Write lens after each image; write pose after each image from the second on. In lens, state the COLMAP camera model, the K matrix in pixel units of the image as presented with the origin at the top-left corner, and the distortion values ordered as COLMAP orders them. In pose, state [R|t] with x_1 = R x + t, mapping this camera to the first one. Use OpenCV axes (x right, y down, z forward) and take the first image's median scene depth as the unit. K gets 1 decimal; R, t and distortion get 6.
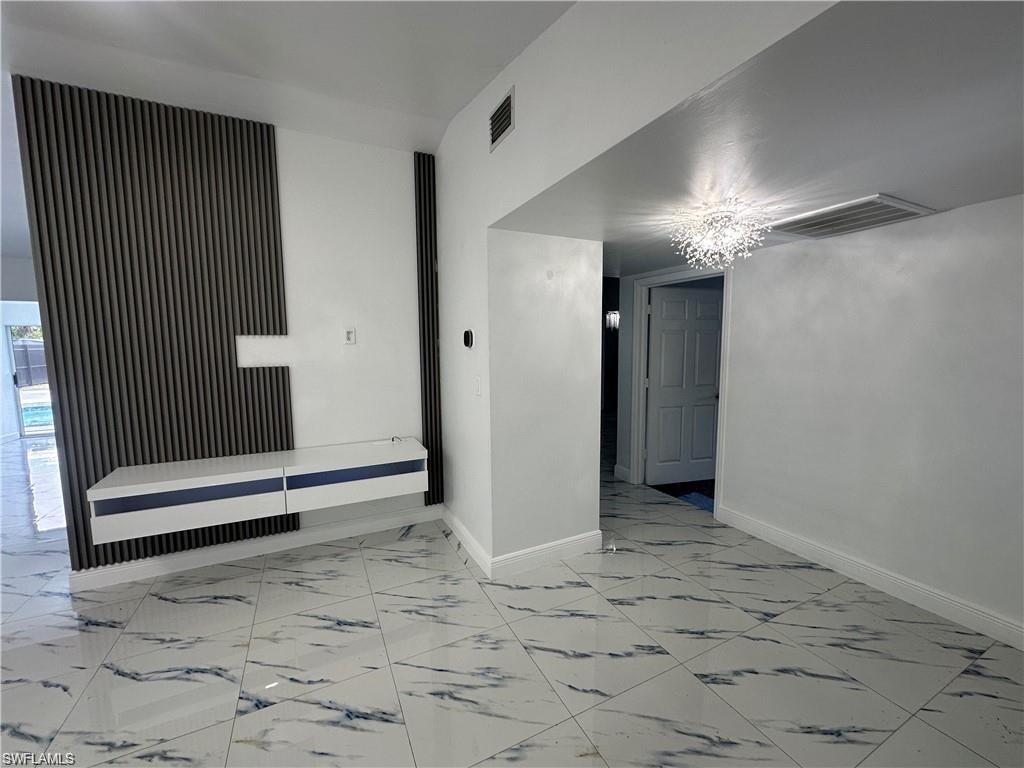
lens RADIAL K [[412.3, 0, 512.6], [0, 412.3, 382.5], [0, 0, 1]] dist [-0.003099, 0.000267]
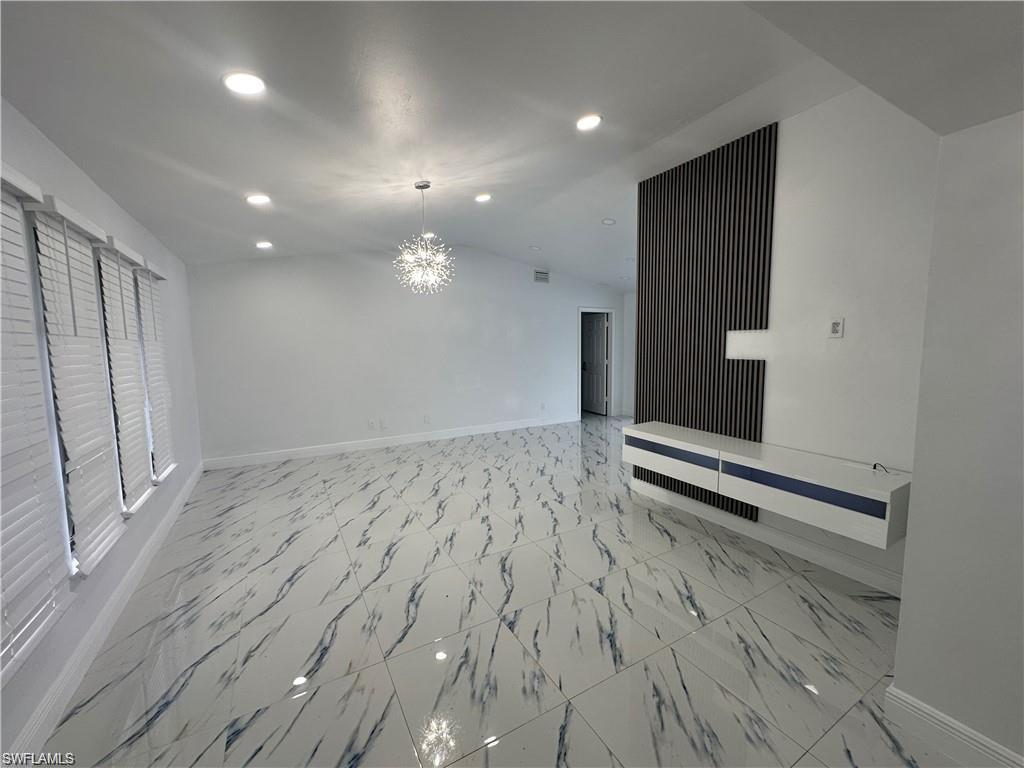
lens RADIAL K [[412.3, 0, 512.6], [0, 412.3, 382.5], [0, 0, 1]] dist [-0.003099, 0.000267]
pose [[0.059653, 0.101649, -0.993030, 0.447763], [-0.092224, 0.991108, 0.095912, -0.025898], [0.993950, 0.085860, 0.068497, 0.333817]]
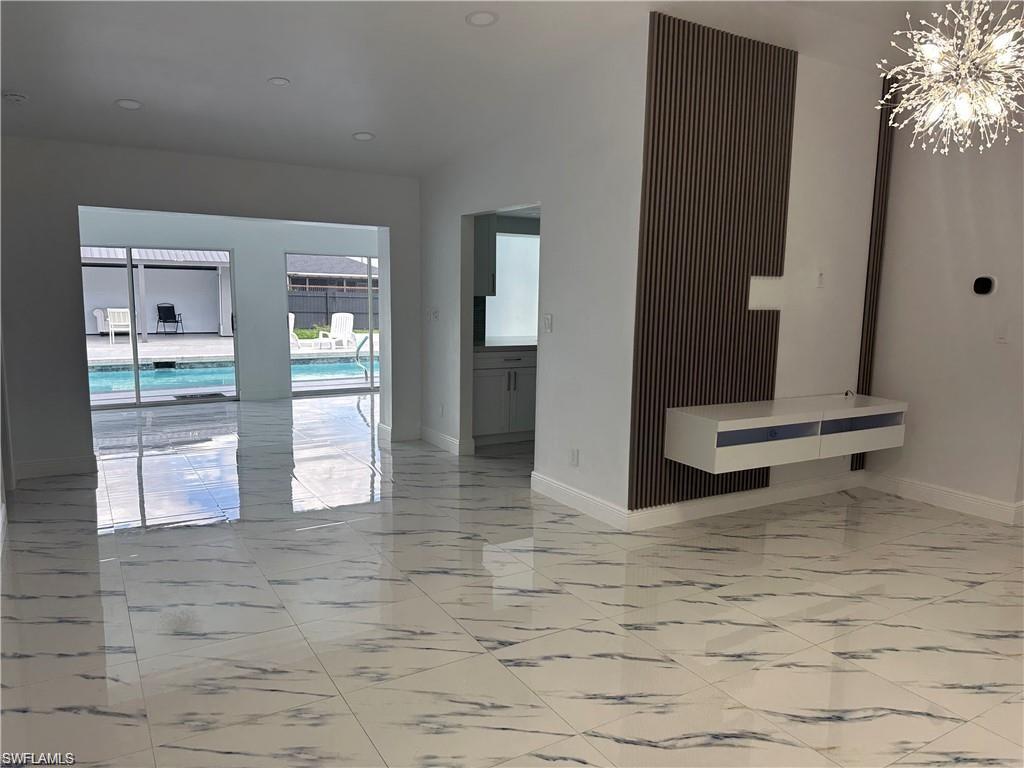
lens RADIAL K [[719.1, 0, 511.5], [0, 719.1, 389.6], [0, 0, 1]] dist [0.109268, -0.157649]
pose [[0.995879, 0.014988, 0.089444, -1.356961], [-0.018248, 0.999194, 0.035744, 0.097663], [-0.088836, -0.037229, 0.995350, -0.631791]]
